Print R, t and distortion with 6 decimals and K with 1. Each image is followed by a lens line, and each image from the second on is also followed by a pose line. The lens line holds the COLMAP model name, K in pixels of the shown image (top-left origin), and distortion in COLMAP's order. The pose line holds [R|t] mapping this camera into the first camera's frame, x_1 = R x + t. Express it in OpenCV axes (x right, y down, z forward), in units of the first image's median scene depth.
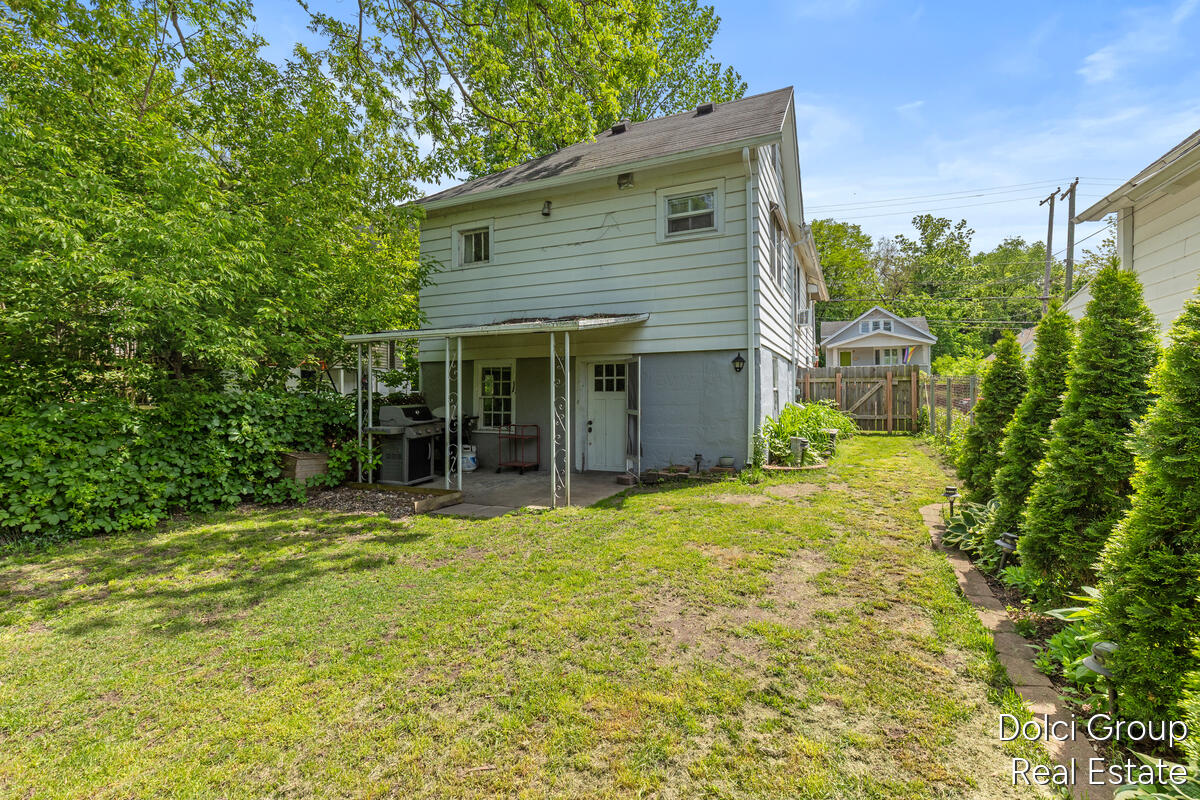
lens RADIAL K [[544.5, 0, 599.9], [0, 544.5, 404.0], [0, 0, 1]] dist [-0.002969, -0.000222]
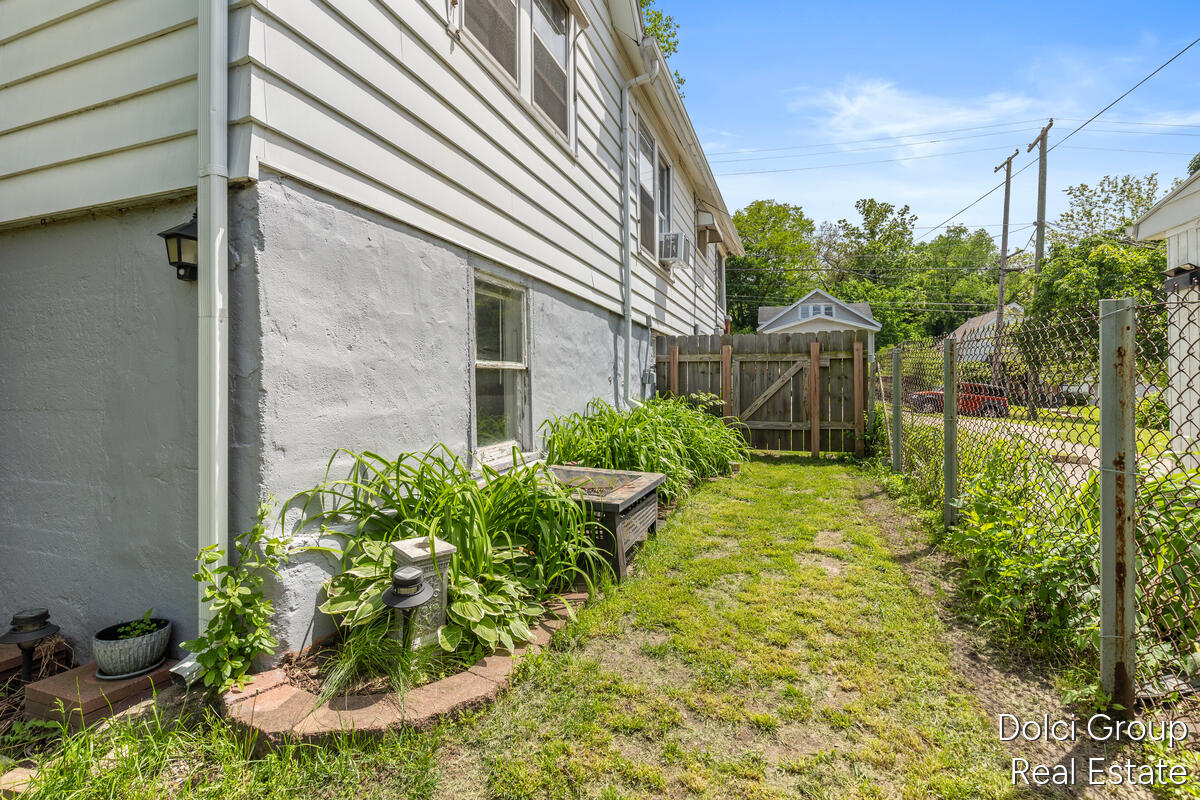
lens RADIAL K [[544.5, 0, 600.1], [0, 544.5, 392.9], [0, 0, 1]] dist [-0.002969, -0.000222]
pose [[0.996563, 0.003275, 0.082770, 0.060855], [-0.002771, 0.999977, -0.006209, -0.001088], [-0.082788, 0.005958, 0.996549, 0.106001]]
